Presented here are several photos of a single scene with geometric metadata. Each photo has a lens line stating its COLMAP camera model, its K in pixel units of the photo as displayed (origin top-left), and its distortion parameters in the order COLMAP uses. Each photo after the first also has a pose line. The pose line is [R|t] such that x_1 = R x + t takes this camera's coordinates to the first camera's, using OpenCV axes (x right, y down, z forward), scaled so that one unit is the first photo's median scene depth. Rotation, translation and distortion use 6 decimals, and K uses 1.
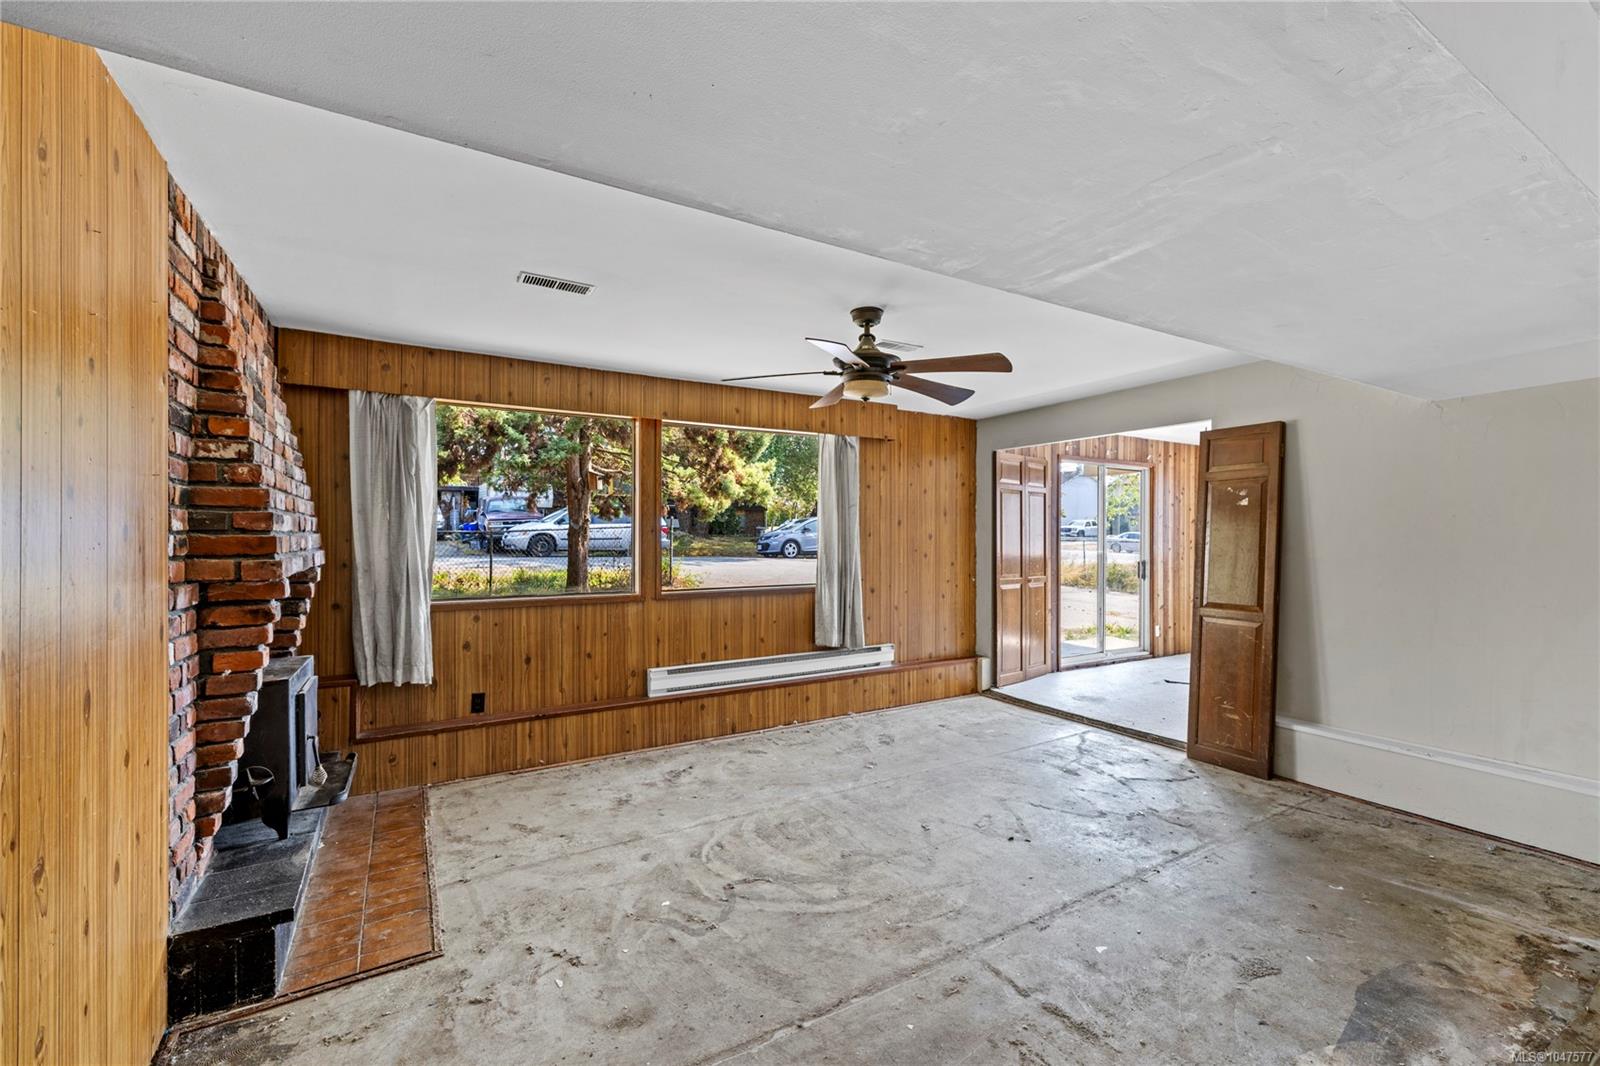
lens RADIAL K [[671.6, 0, 799.6], [0, 671.6, 535.2], [0, 0, 1]] dist [0.001429, 0.000371]
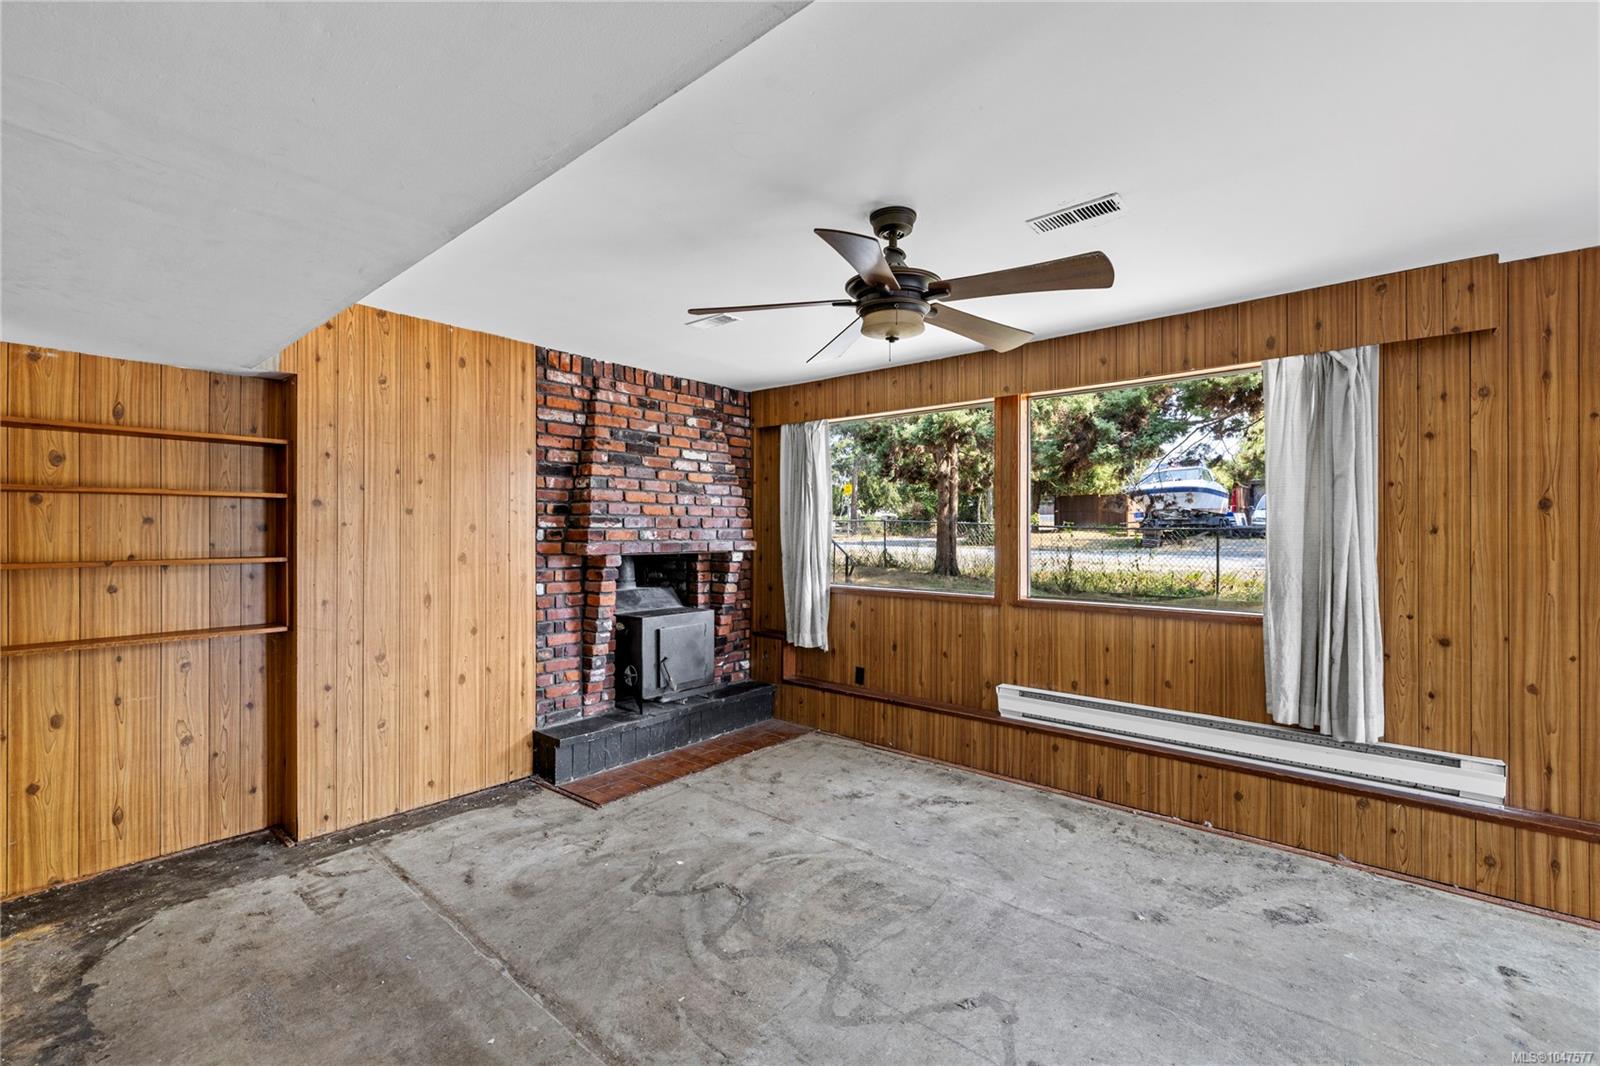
lens RADIAL K [[671.6, 0, 801.3], [0, 671.6, 529.5], [0, 0, 1]] dist [0.001429, 0.000371]
pose [[0.328378, -0.002746, -0.944542, 0.580175], [-0.002954, 0.999988, -0.003934, 0.003308], [0.944542, 0.004082, 0.328366, 0.525668]]
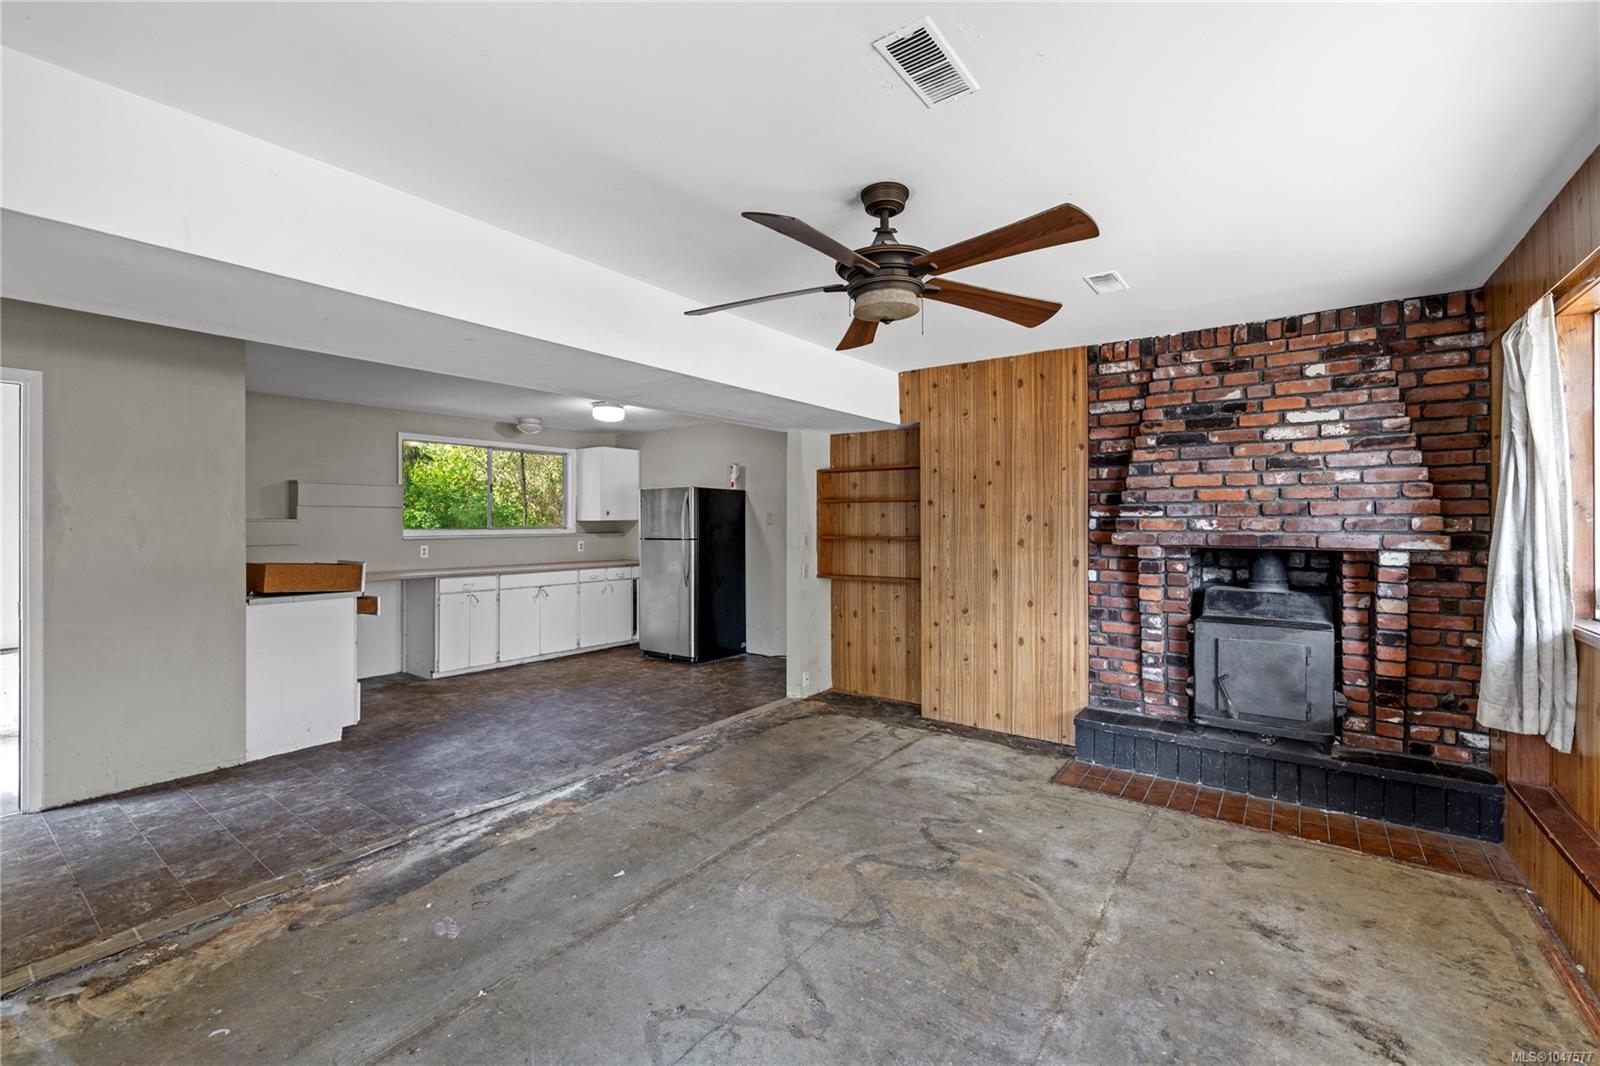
lens RADIAL K [[671.6, 0, 803.3], [0, 671.6, 521.0], [0, 0, 1]] dist [0.001429, 0.000371]
pose [[-0.916319, 0.000940, -0.400448, 0.353951], [0.000477, 0.999999, 0.001256, 0.002315], [0.400449, 0.000960, -0.916318, 1.246072]]
